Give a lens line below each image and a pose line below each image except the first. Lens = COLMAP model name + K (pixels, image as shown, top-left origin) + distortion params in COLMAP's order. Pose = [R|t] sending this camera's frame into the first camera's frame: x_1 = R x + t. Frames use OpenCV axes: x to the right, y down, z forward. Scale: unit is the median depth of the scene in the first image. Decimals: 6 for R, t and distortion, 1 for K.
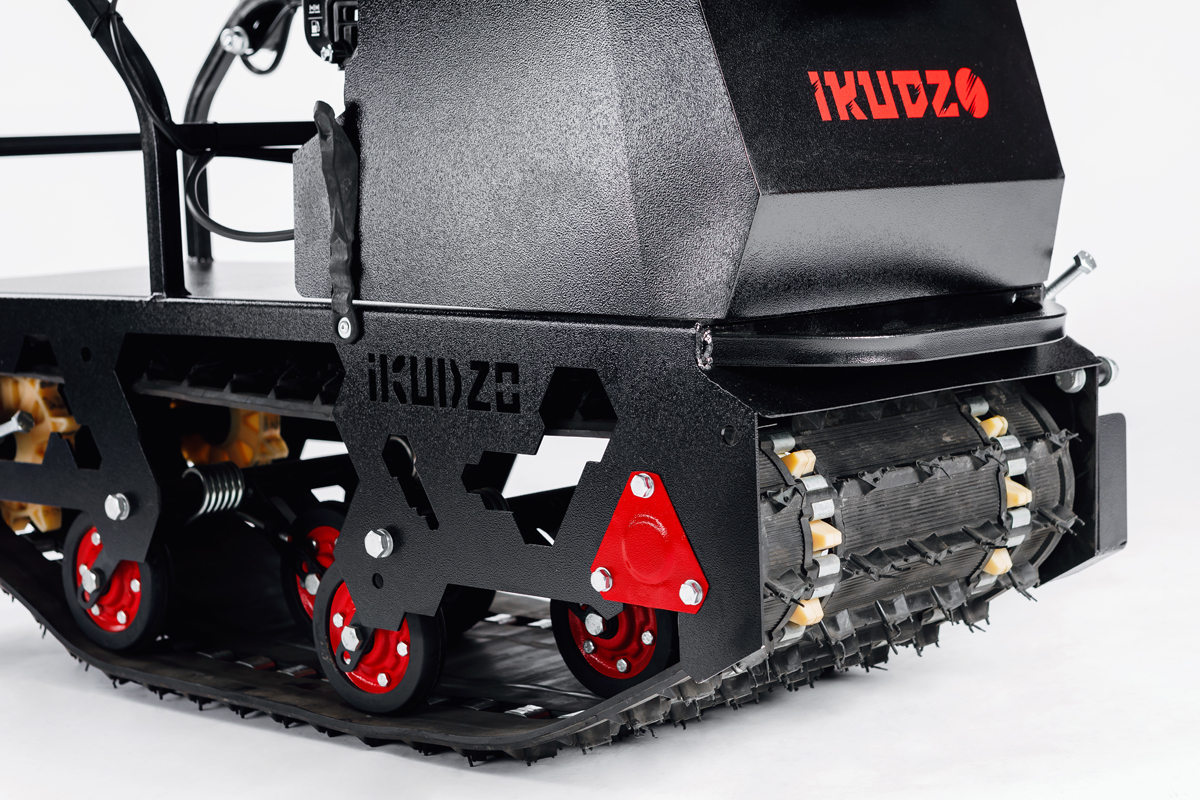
lens RADIAL K [[2363.5, 0, 483.9], [0, 2363.5, 401.6], [0, 0, 1]] dist [0.024449, 0.004469]
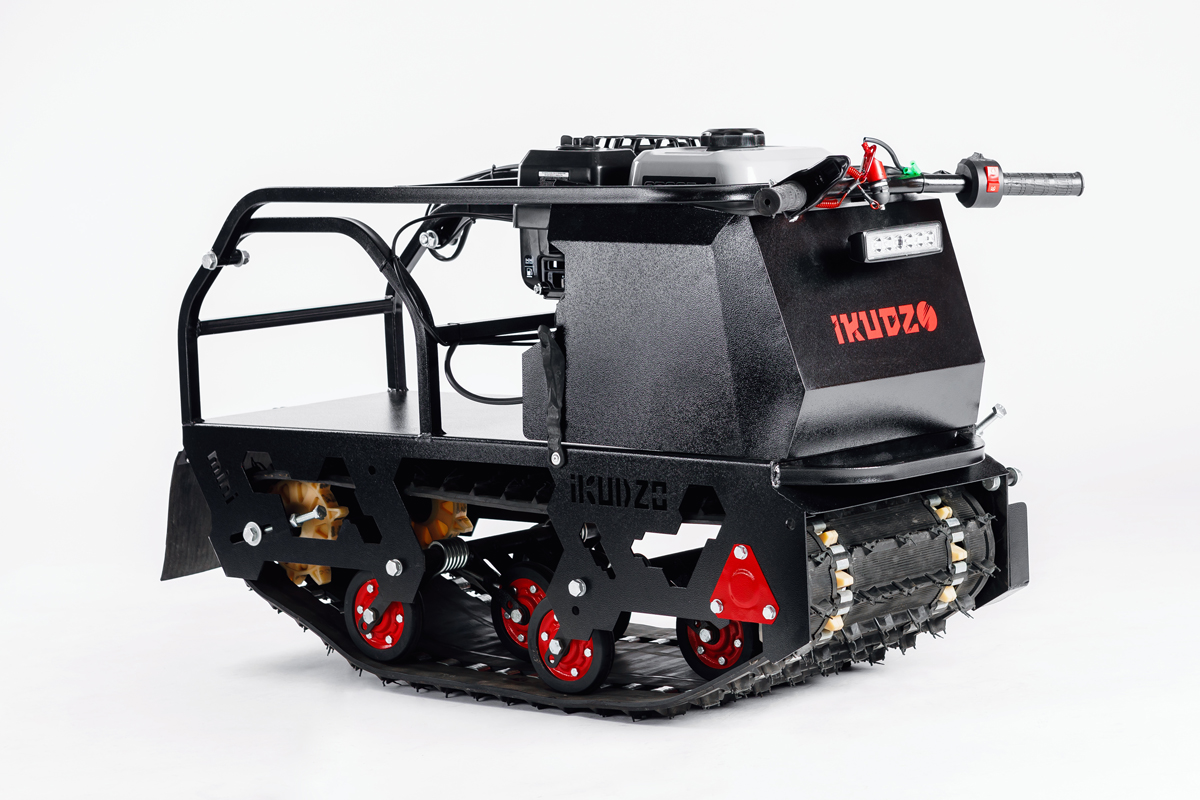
lens RADIAL K [[2527.9, 0, 600.0], [0, 2527.9, 400.0], [0, 0, 1]] dist [0.064655, 0.080867]
pose [[0.998809, -0.009894, 0.047773, -0.113489], [0.010750, 0.999786, -0.017700, -0.040949], [-0.047588, 0.018192, 0.998701, -0.789885]]
